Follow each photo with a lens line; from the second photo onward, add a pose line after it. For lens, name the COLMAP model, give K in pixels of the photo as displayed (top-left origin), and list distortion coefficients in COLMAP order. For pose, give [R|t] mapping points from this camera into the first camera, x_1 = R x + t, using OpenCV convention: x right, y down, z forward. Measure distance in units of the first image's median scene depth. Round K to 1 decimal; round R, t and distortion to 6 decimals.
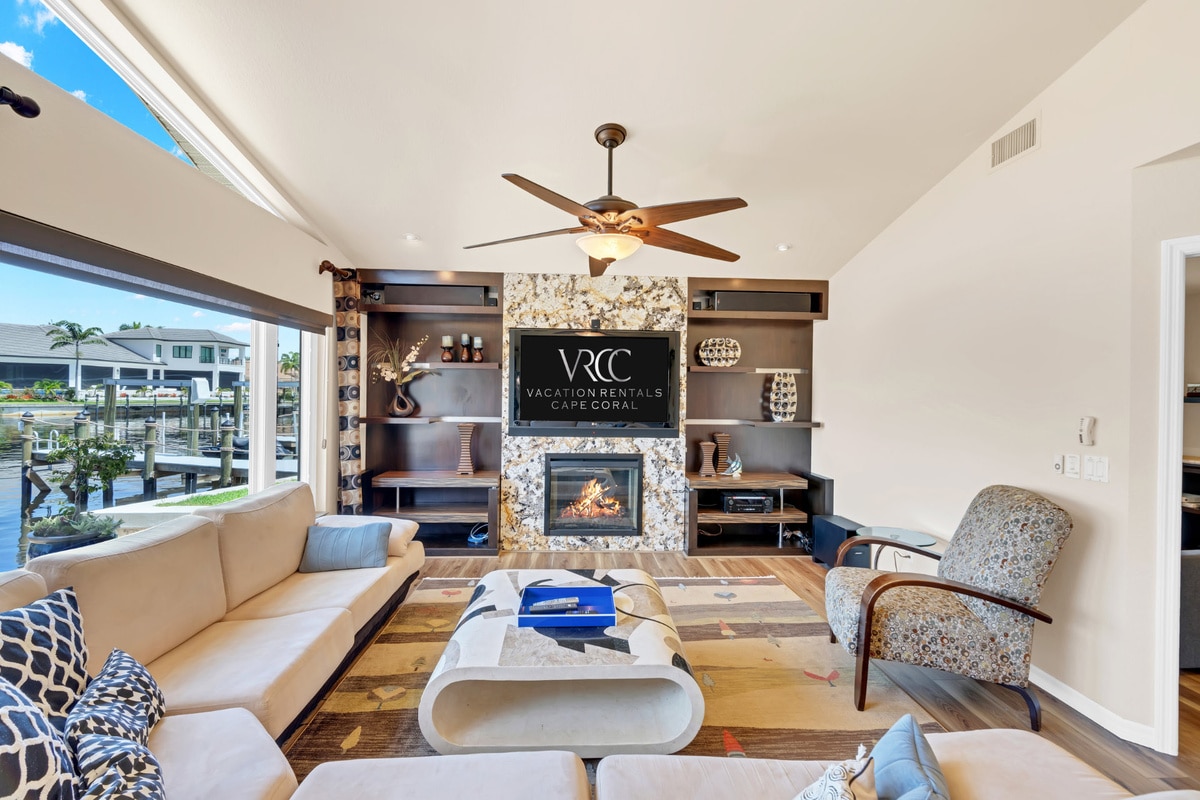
lens RADIAL K [[544.4, 0, 595.0], [0, 544.4, 394.7], [0, 0, 1]] dist [-0.008849, 0.004757]
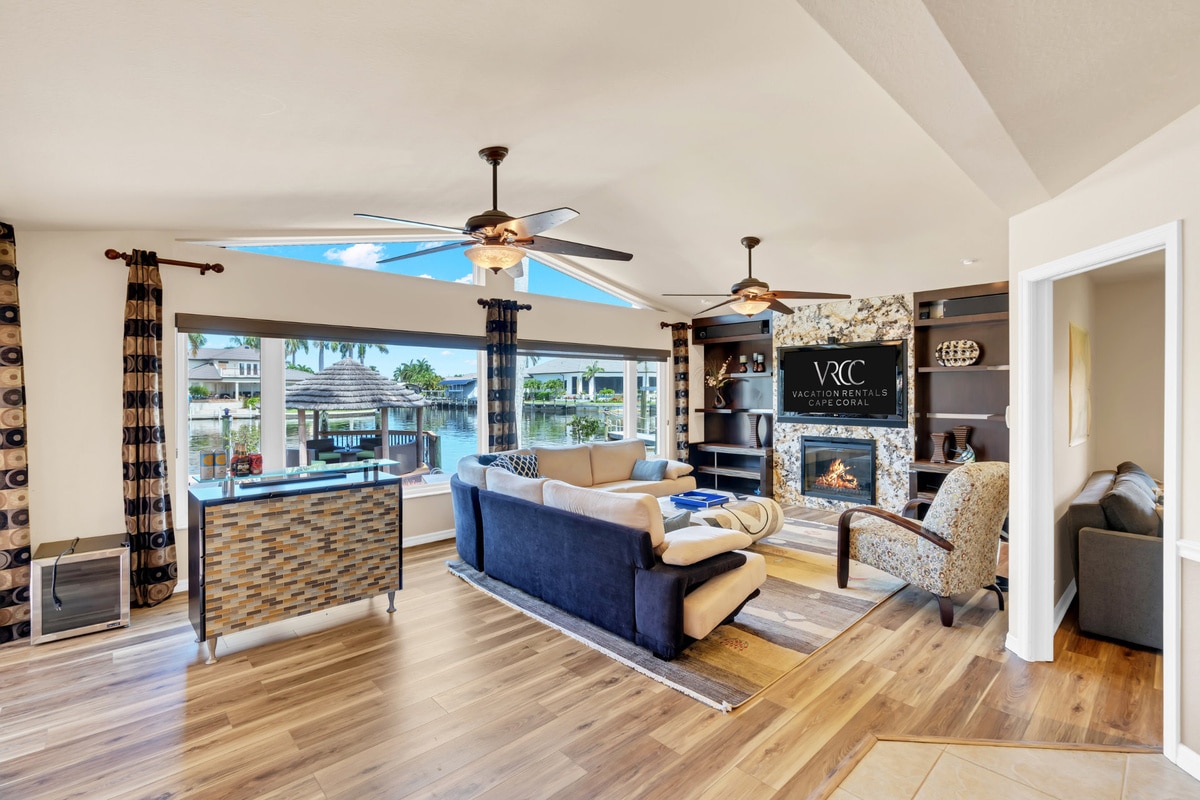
lens RADIAL K [[544.4, 0, 595.0], [0, 544.4, 394.7], [0, 0, 1]] dist [-0.008849, 0.004757]
pose [[0.641411, -0.011057, -0.767118, 0.633362], [0.009925, 0.999932, -0.006115, 0.006373], [0.767133, -0.003691, 0.641477, -0.292612]]
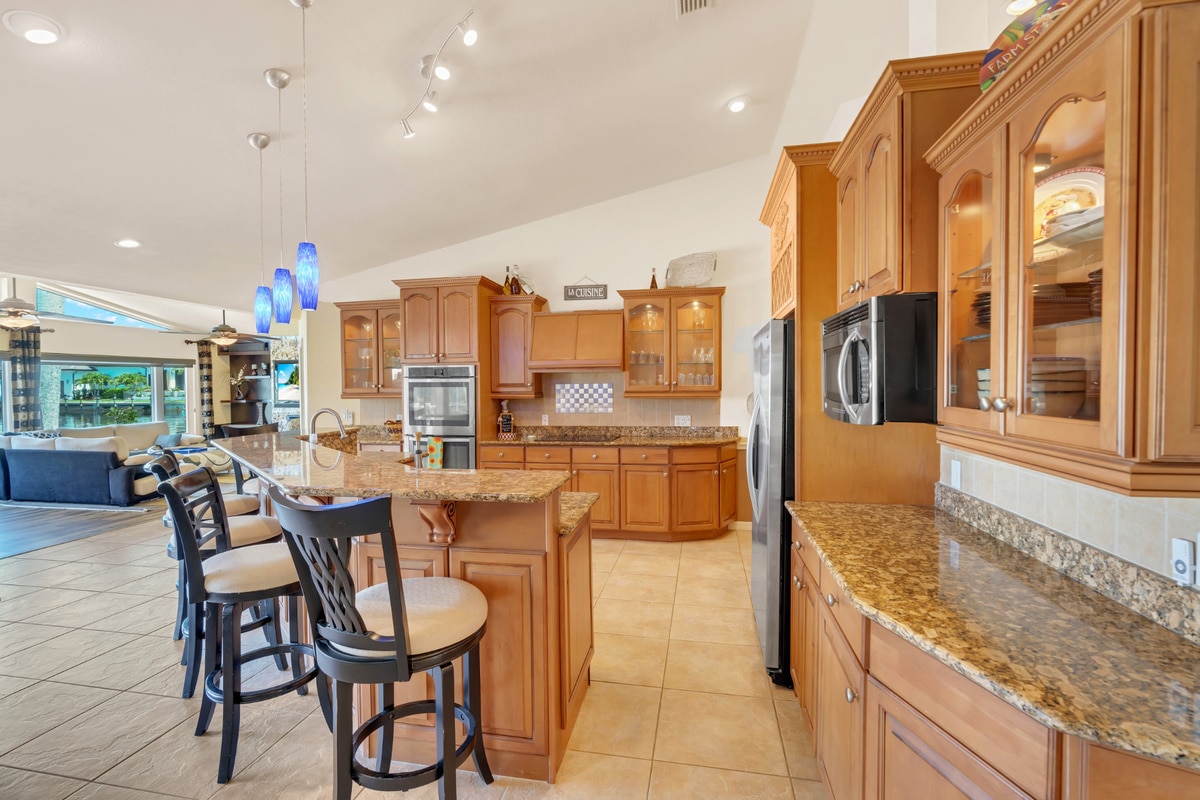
lens RADIAL K [[544.4, 0, 595.0], [0, 544.4, 394.7], [0, 0, 1]] dist [-0.008849, 0.004757]
pose [[0.968895, -0.016390, -0.246927, 1.704336], [0.020387, 0.999699, 0.013641, 0.018181], [0.246629, -0.018251, 0.968938, -0.875113]]
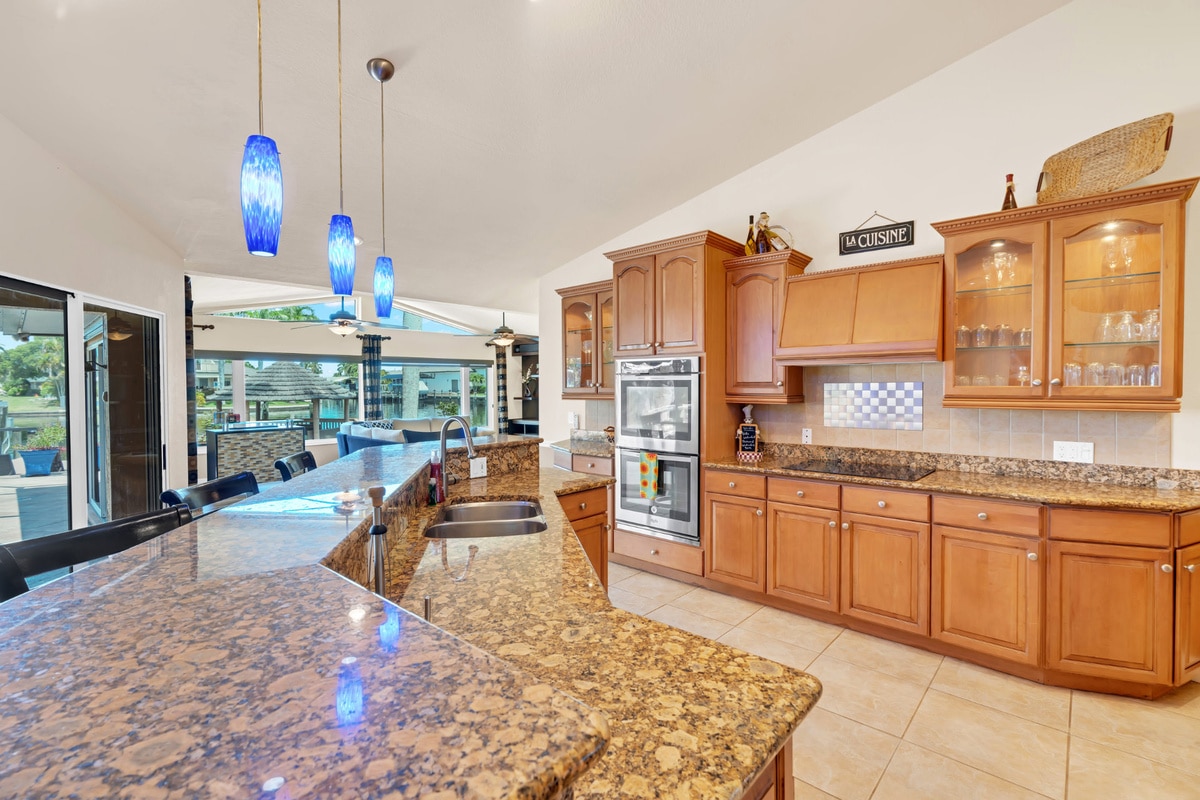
lens RADIAL K [[544.4, 0, 595.0], [0, 544.4, 394.7], [0, 0, 1]] dist [-0.008849, 0.004757]
pose [[0.704584, -0.004268, -0.709608, 1.655754], [0.013316, 0.999885, 0.007208, 0.016356], [0.709496, -0.014528, 0.704560, -0.545208]]
